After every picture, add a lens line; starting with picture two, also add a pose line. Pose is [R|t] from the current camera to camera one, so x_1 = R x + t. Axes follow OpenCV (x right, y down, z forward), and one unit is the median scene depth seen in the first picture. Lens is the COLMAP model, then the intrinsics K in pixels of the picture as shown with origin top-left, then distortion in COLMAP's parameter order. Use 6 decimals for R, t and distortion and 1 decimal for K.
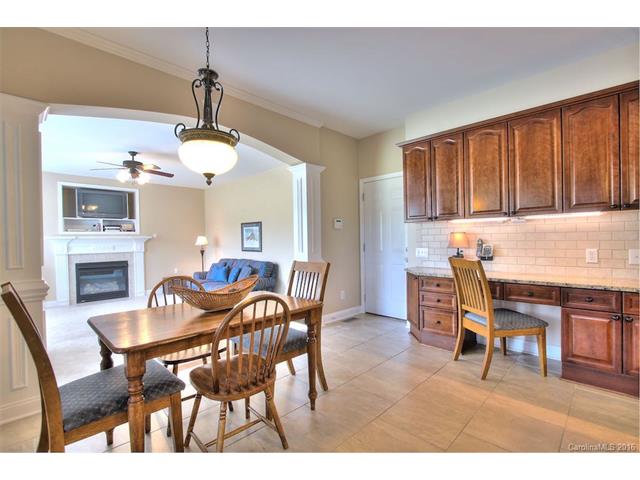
lens RADIAL K [[301.5, 0, 320.3], [0, 301.5, 242.6], [0, 0, 1]] dist [-0.001425, -0.000306]
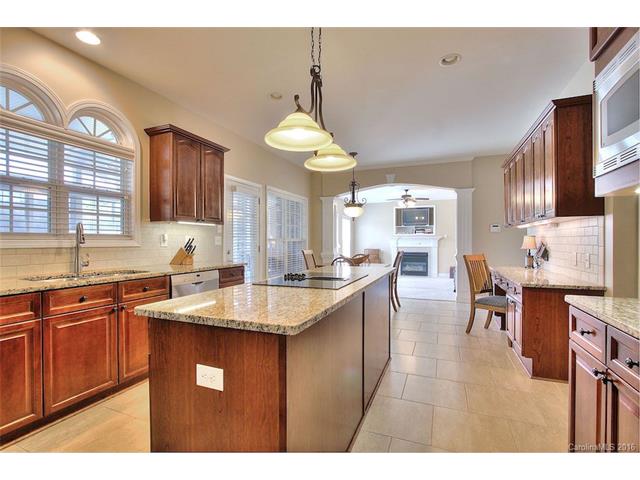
lens RADIAL K [[301.5, 0, 320.3], [0, 301.5, 242.6], [0, 0, 1]] dist [-0.001425, -0.000306]
pose [[0.389109, 0.018717, -0.921002, 0.590801], [-0.011255, 0.999816, 0.015563, -0.008894], [0.921123, 0.004310, 0.389248, -0.108573]]
